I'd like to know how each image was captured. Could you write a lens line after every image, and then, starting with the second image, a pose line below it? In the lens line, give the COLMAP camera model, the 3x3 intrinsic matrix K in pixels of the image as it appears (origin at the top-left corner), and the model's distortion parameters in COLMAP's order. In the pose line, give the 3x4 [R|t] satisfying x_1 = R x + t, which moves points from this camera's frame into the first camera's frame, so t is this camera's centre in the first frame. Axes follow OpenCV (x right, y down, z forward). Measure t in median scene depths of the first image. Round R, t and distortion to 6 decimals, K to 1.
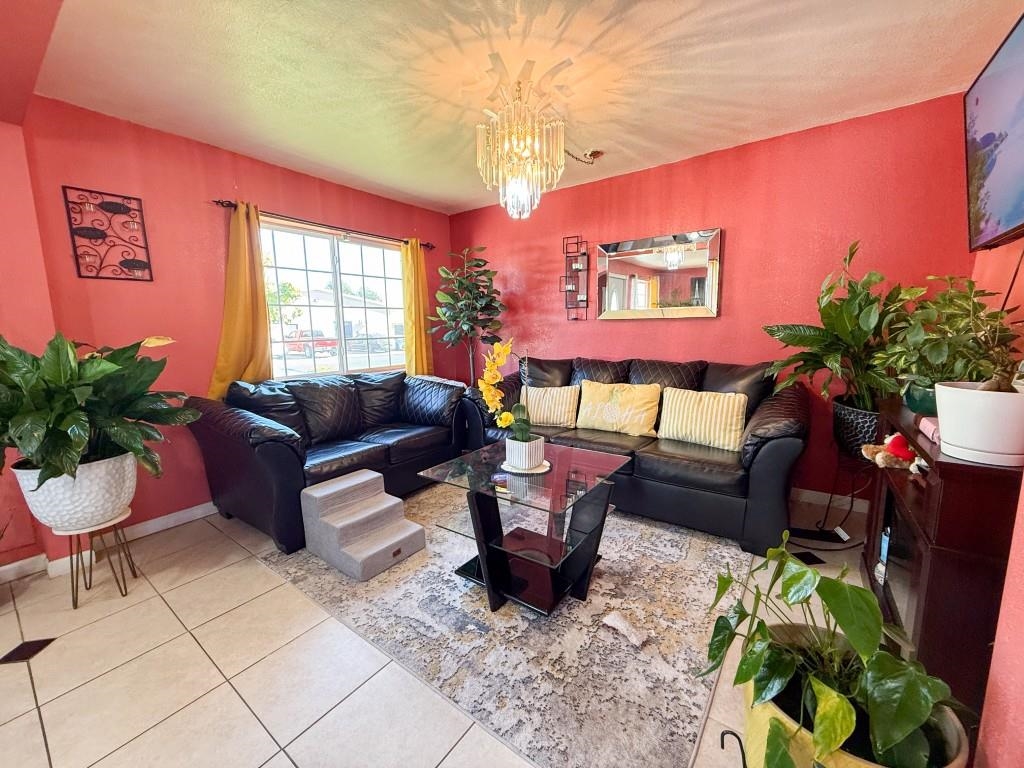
lens RADIAL K [[408.2, 0, 509.8], [0, 408.2, 382.0], [0, 0, 1]] dist [0.001246, -0.001057]
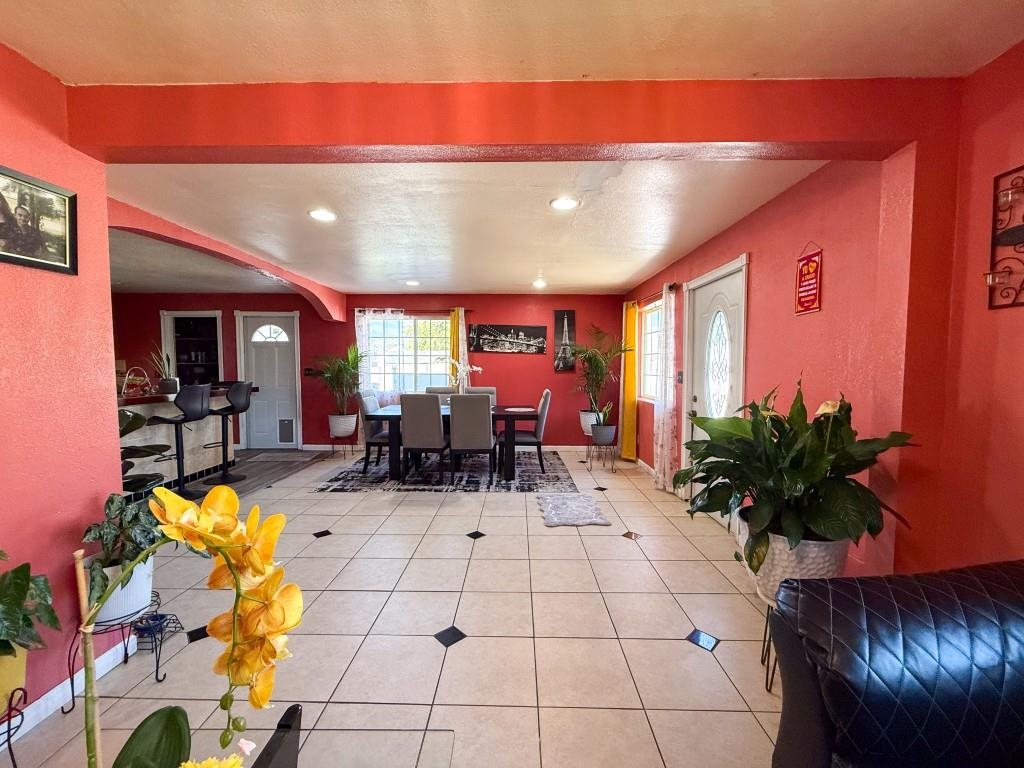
lens RADIAL K [[408.2, 0, 511.3], [0, 408.2, 386.4], [0, 0, 1]] dist [0.001246, -0.001057]
pose [[-0.809194, 0.046523, -0.585697, -0.020920], [-0.070271, 0.982041, 0.175091, -0.168569], [0.583324, 0.182840, -0.791393, 0.952994]]
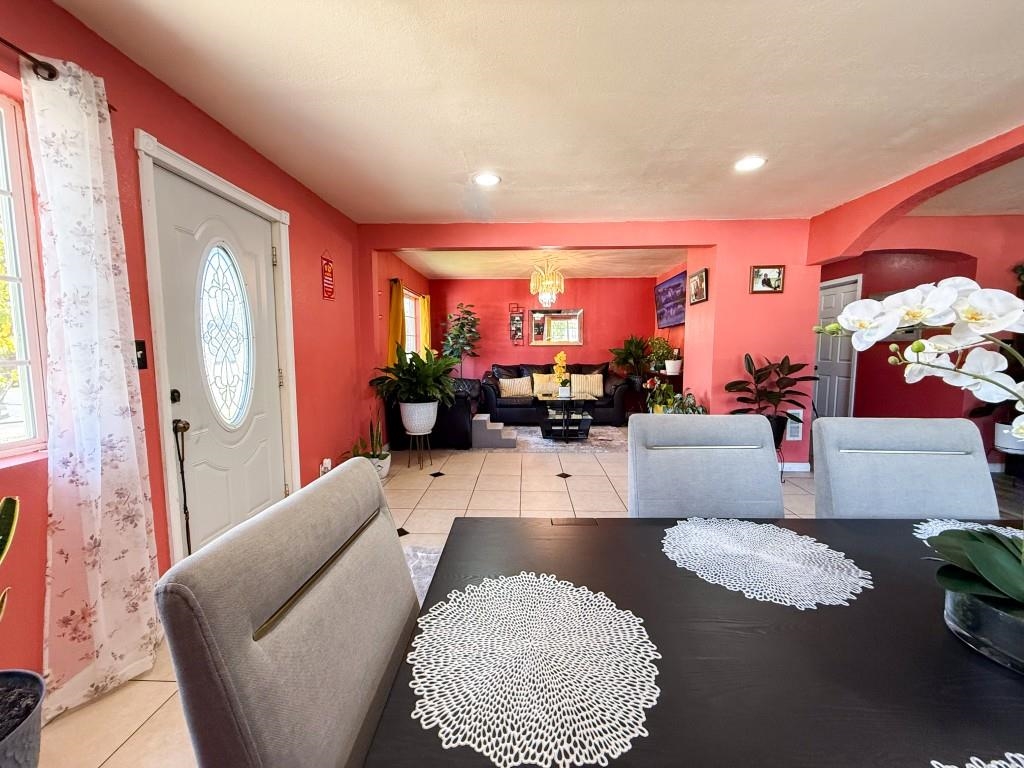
lens RADIAL K [[408.2, 0, 510.7], [0, 408.2, 385.8], [0, 0, 1]] dist [0.001246, -0.001057]
pose [[0.821837, -0.039865, 0.568326, -1.385491], [0.070132, 0.997041, -0.031479, 0.144194], [-0.565389, 0.065728, 0.822201, -0.820014]]
